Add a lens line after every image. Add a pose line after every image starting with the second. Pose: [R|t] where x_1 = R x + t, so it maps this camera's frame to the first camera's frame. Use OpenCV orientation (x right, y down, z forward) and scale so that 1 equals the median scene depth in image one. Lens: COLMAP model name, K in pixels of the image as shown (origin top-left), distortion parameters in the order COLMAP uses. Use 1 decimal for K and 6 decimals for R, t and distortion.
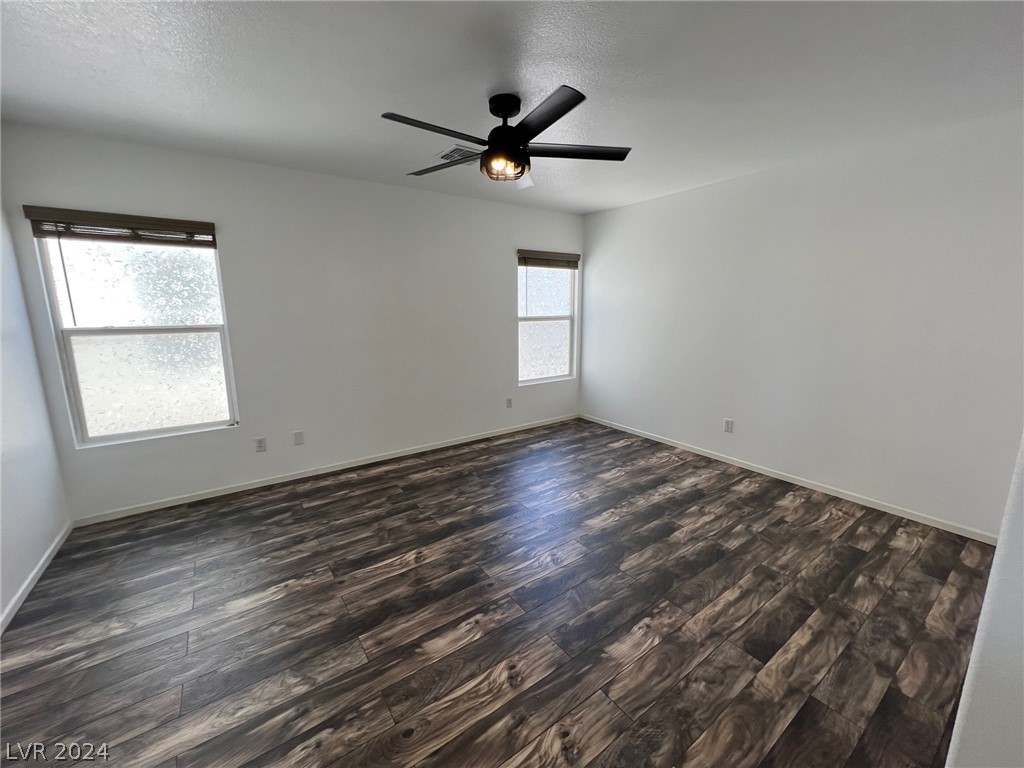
lens RADIAL K [[409.3, 0, 511.1], [0, 409.3, 377.3], [0, 0, 1]] dist [0.000307, 0.000368]
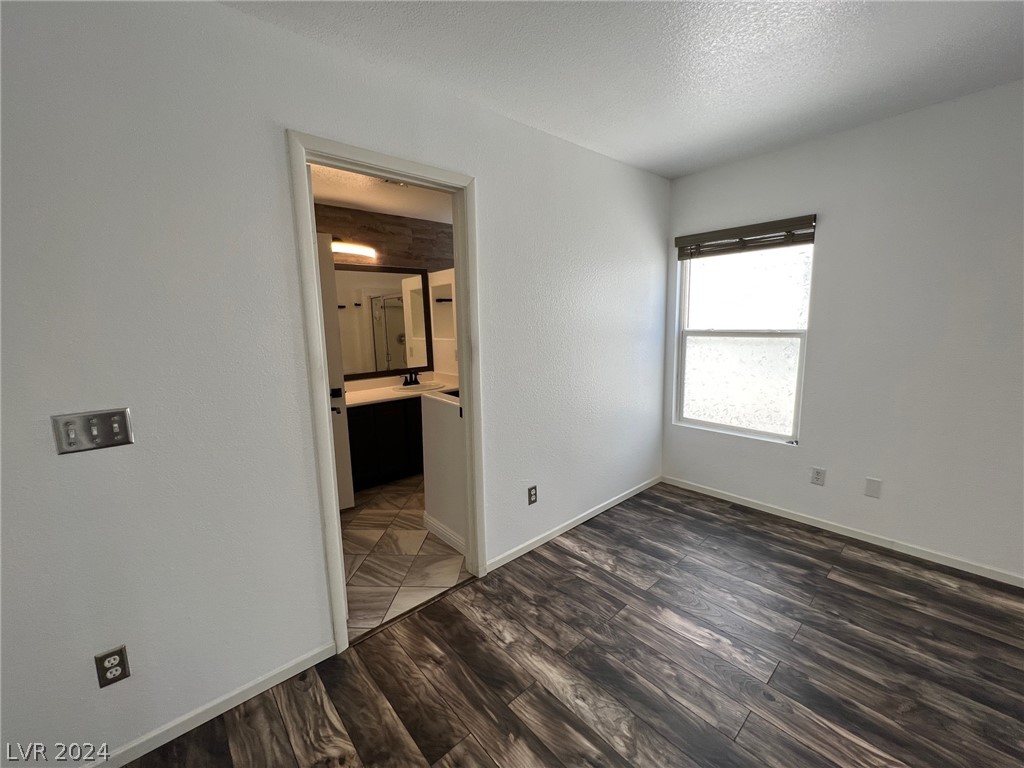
lens RADIAL K [[410.1, 0, 515.8], [0, 410.1, 381.0], [0, 0, 1]] dist [0.001049, 0.000406]
pose [[0.111816, 0.145377, -0.983038, 0.131020], [-0.144828, 0.981063, 0.128611, -0.052634], [0.983119, 0.127990, 0.130753, 0.346705]]
